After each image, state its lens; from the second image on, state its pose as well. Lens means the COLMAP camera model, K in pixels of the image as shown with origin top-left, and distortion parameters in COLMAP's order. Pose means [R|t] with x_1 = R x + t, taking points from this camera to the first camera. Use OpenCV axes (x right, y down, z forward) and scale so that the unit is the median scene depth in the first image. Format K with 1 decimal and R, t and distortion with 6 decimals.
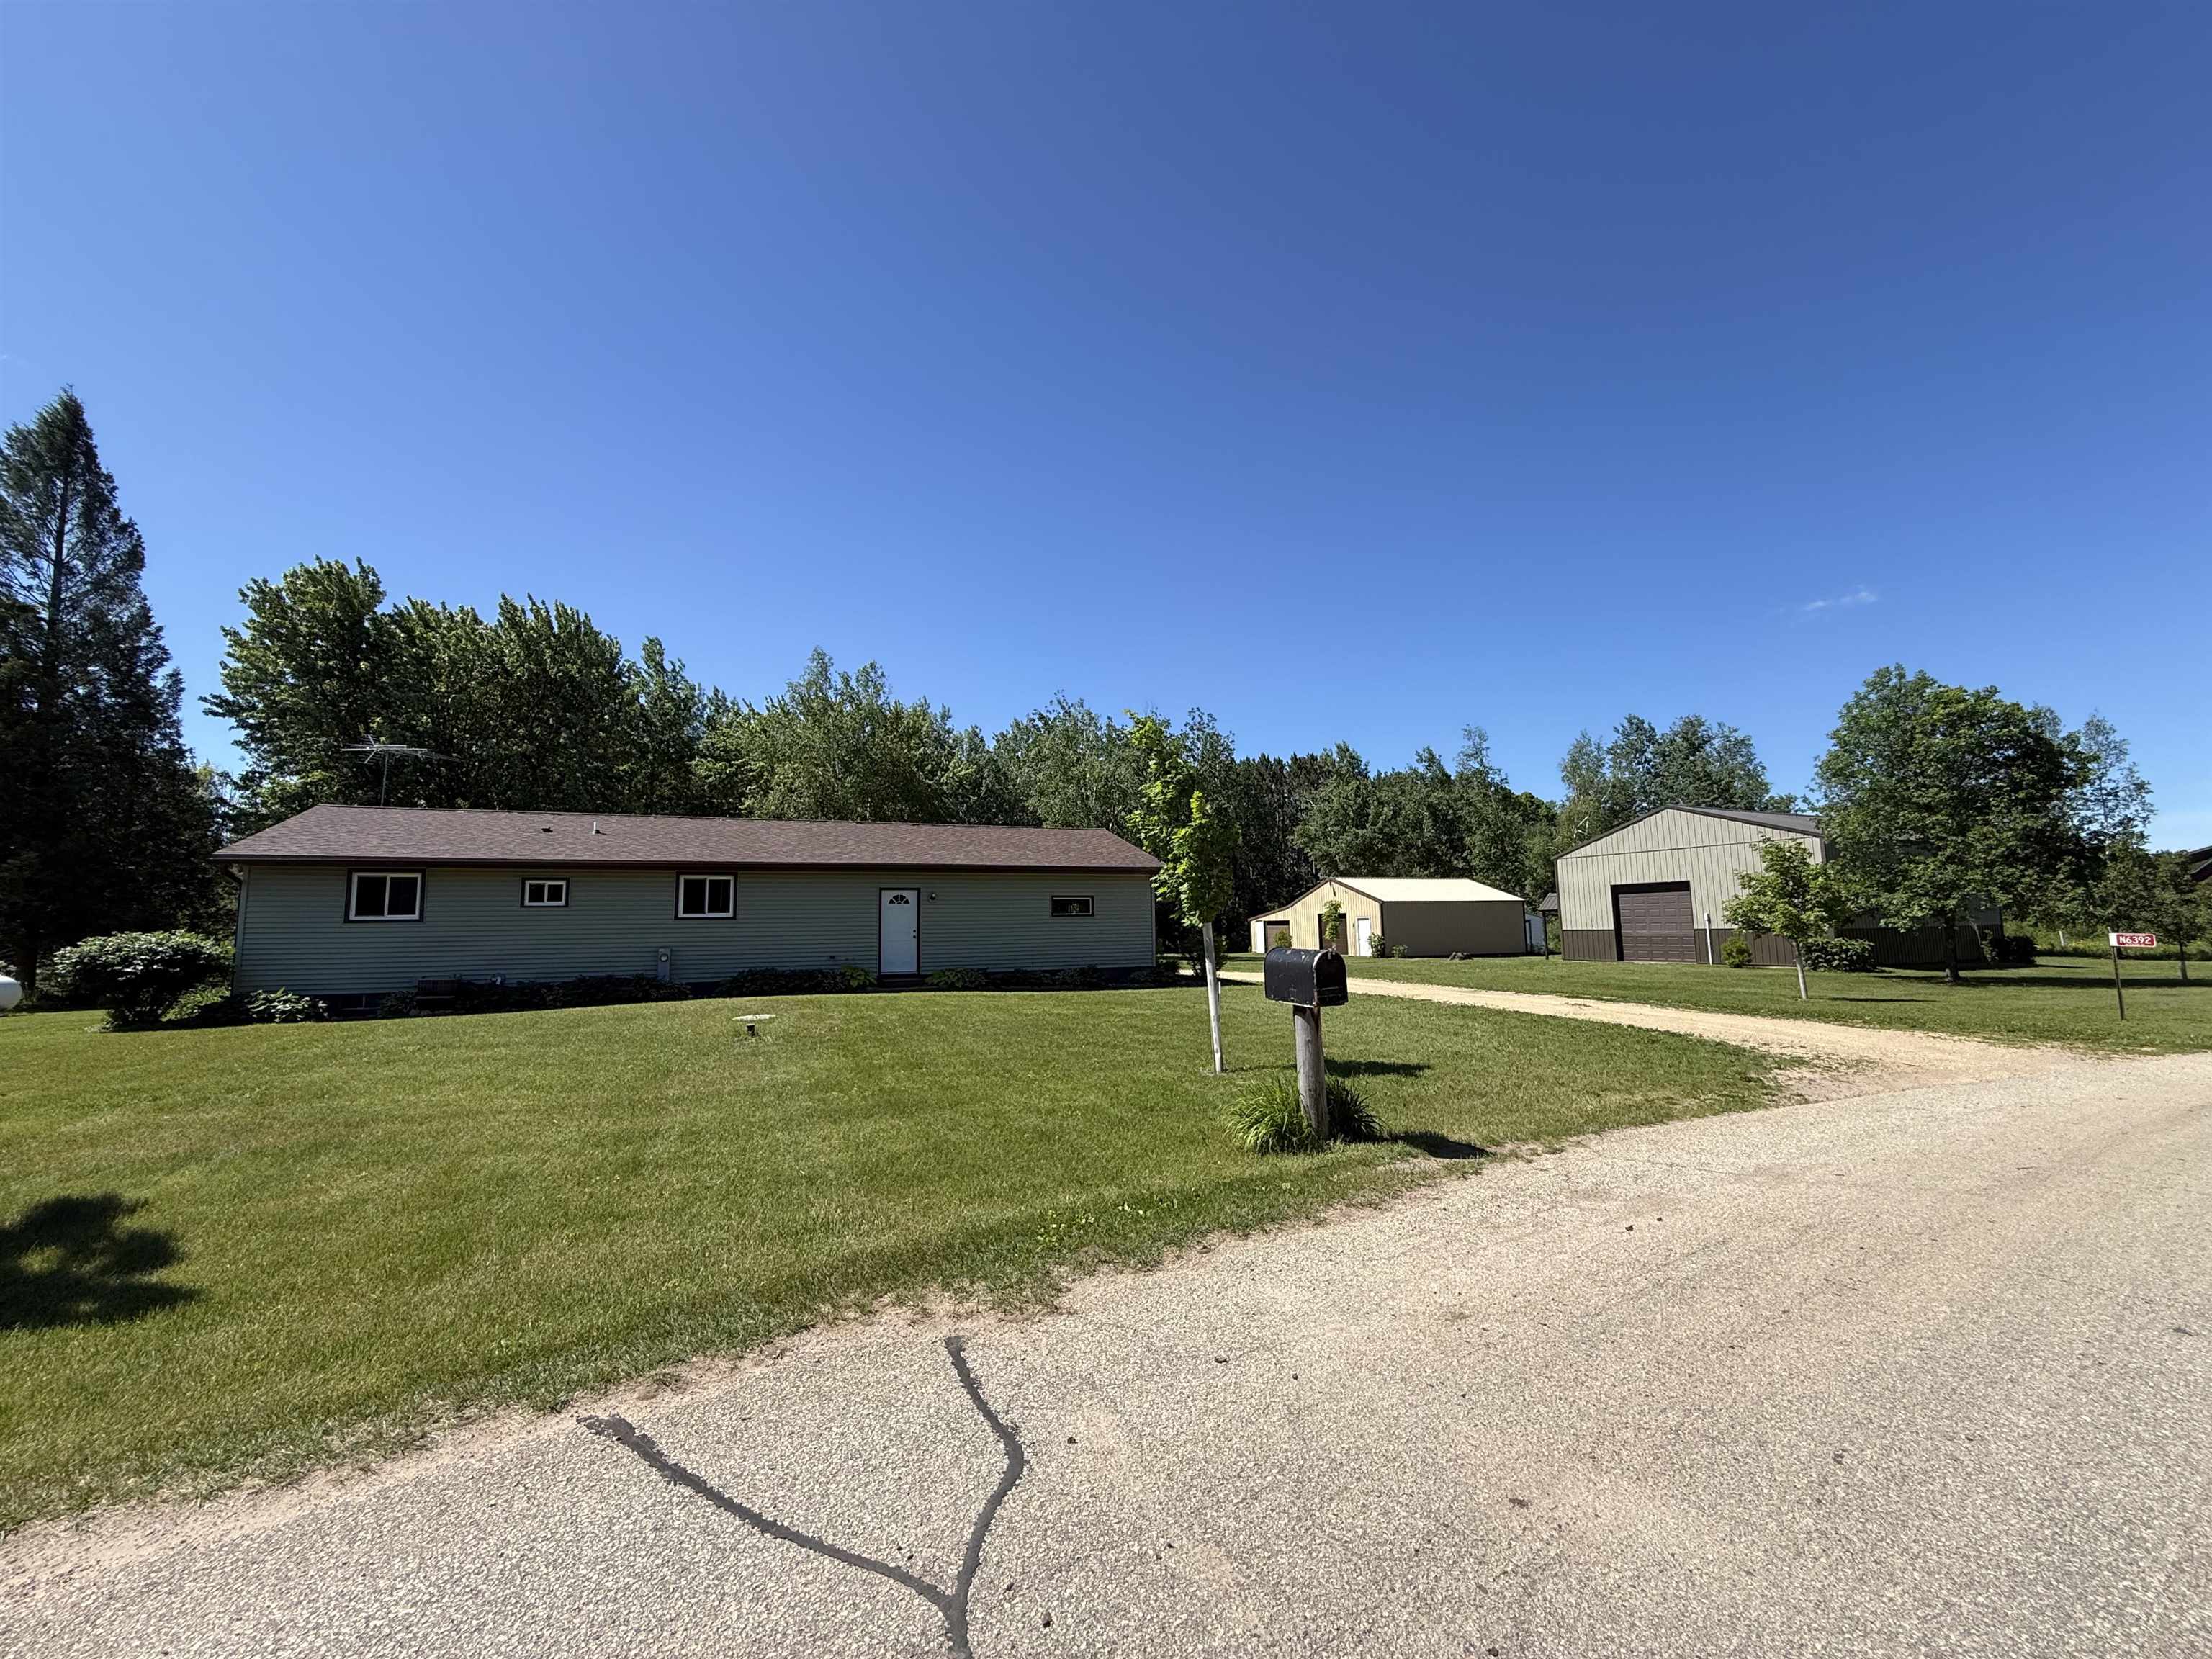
lens RADIAL K [[879.8, 0, 1102.0], [0, 879.8, 824.4], [0, 0, 1]] dist [-0.002832, 0.000323]
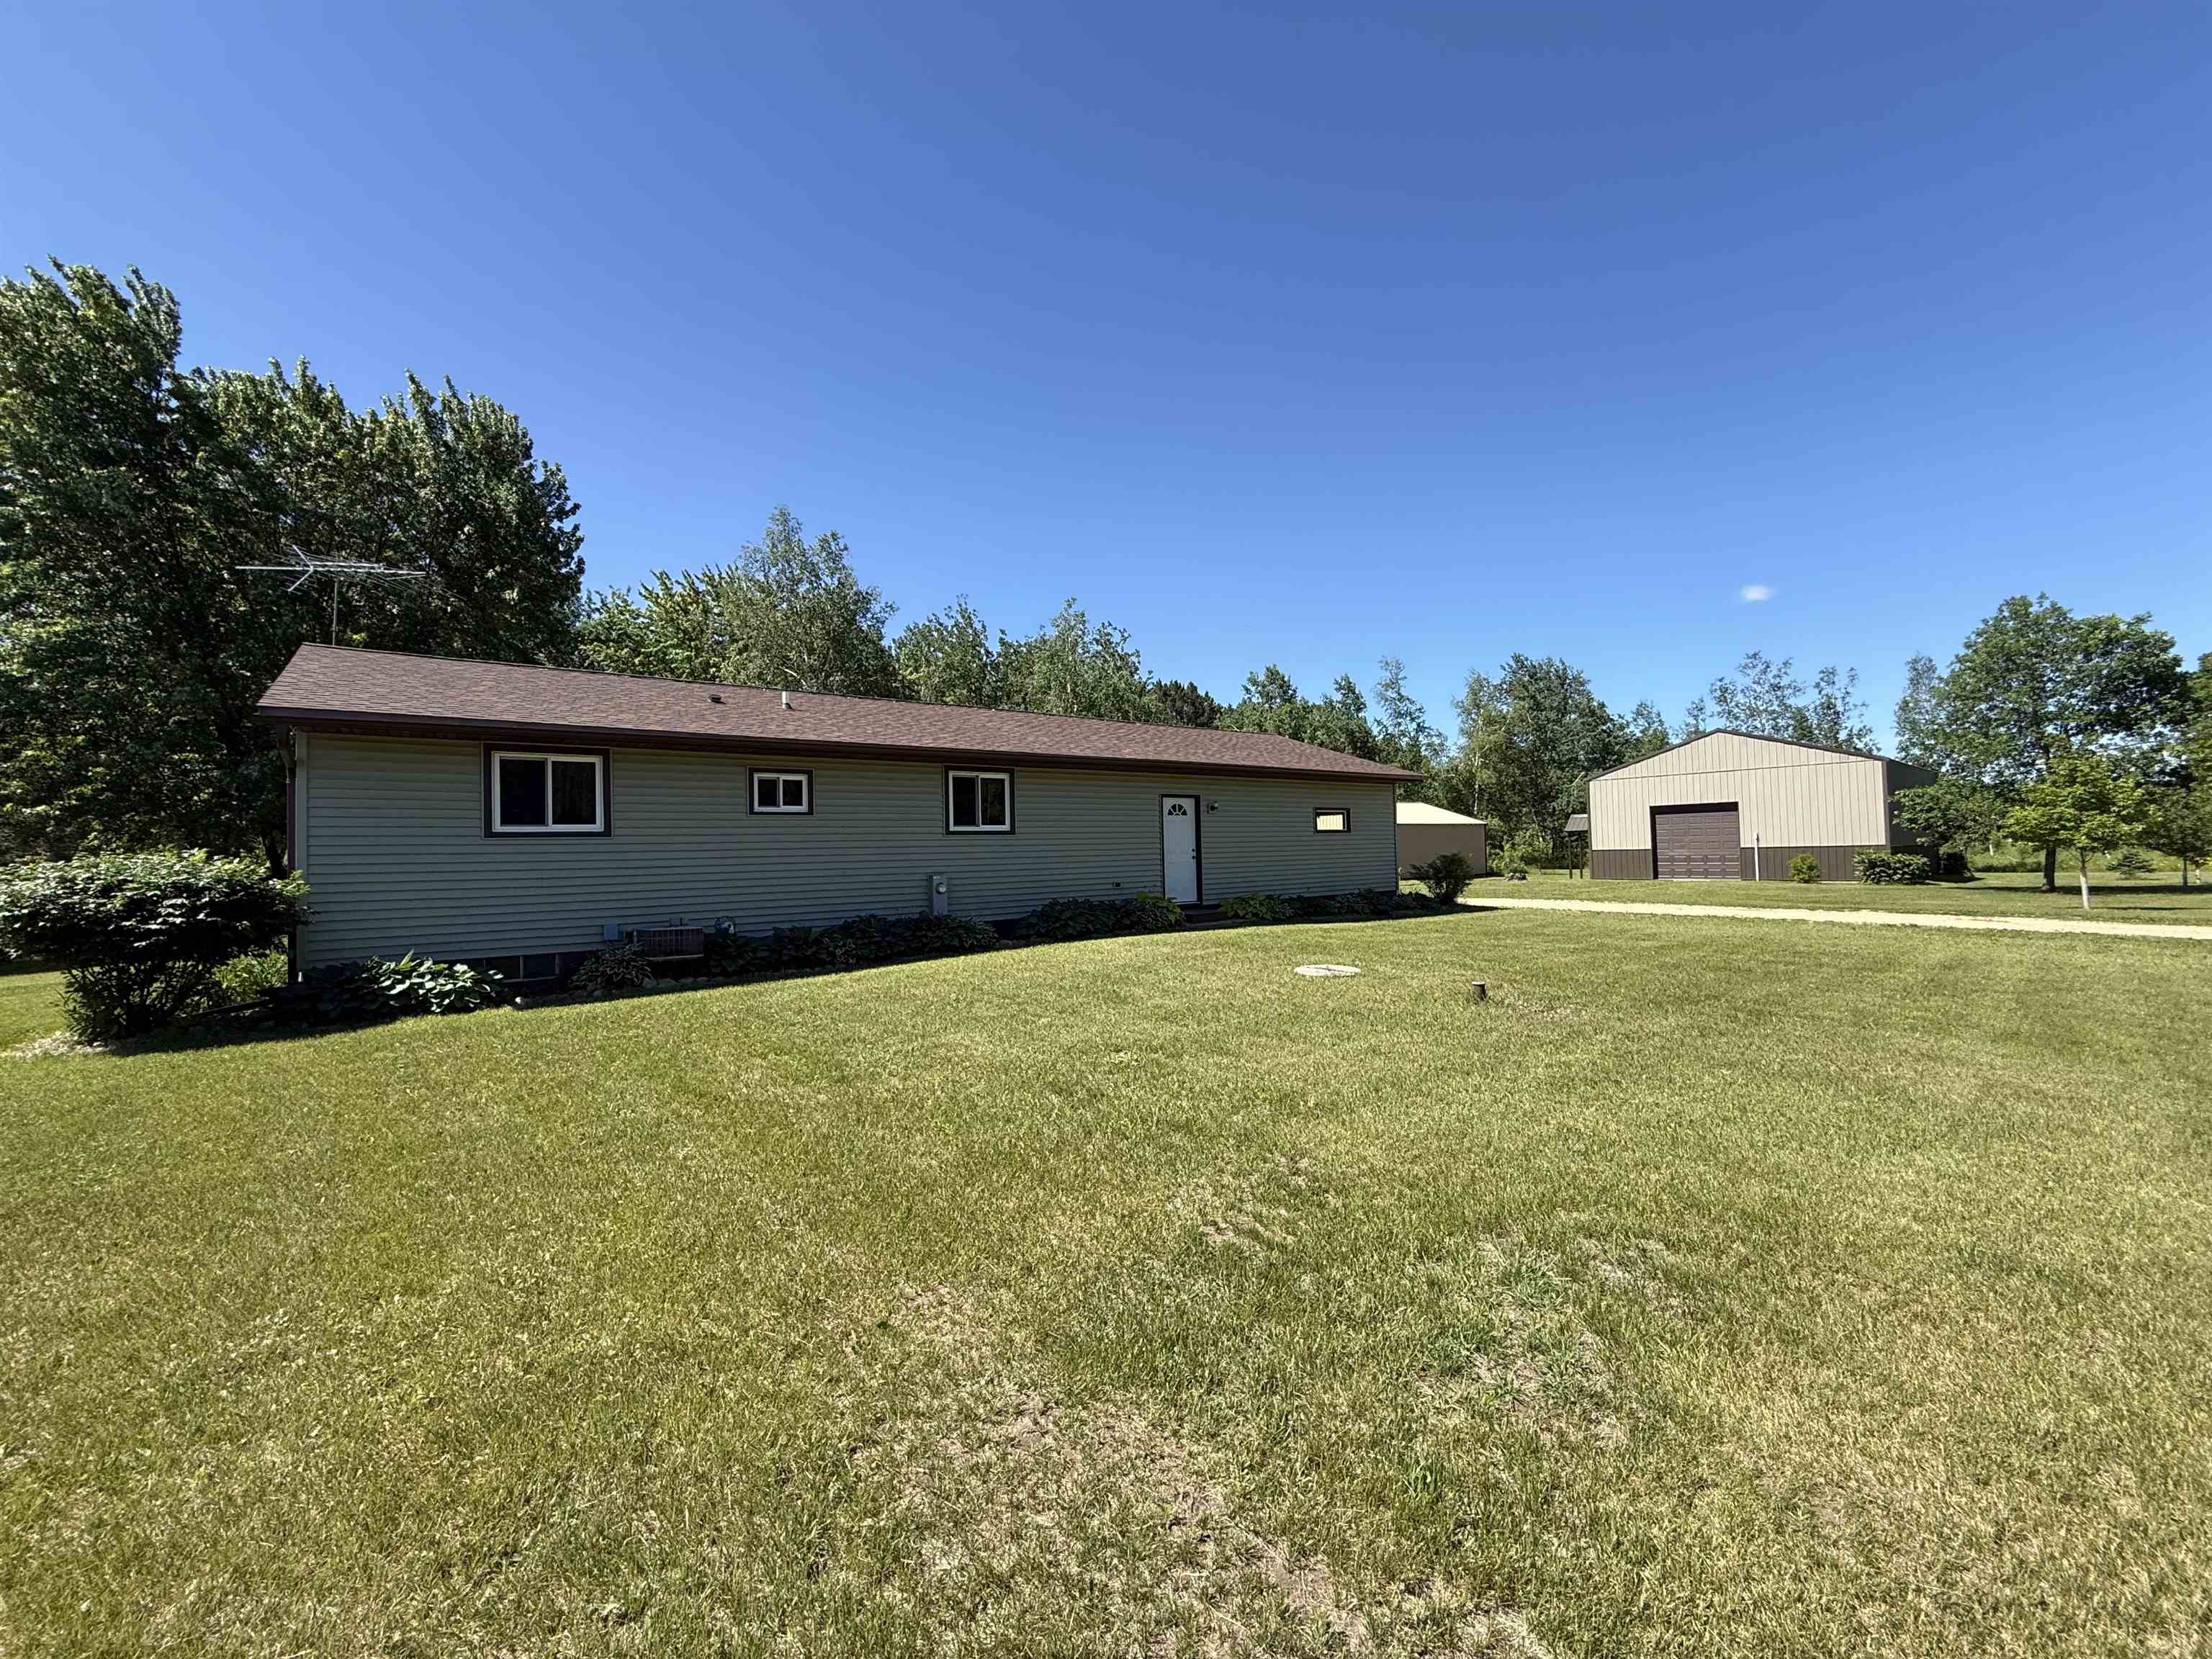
lens RADIAL K [[879.8, 0, 1099.5], [0, 879.8, 820.7], [0, 0, 1]] dist [-0.002832, 0.000323]
pose [[0.968097, 0.001671, 0.250569, -0.492601], [-0.020169, 0.997253, 0.071278, 0.041312], [-0.249762, -0.074058, 0.965471, 0.269972]]
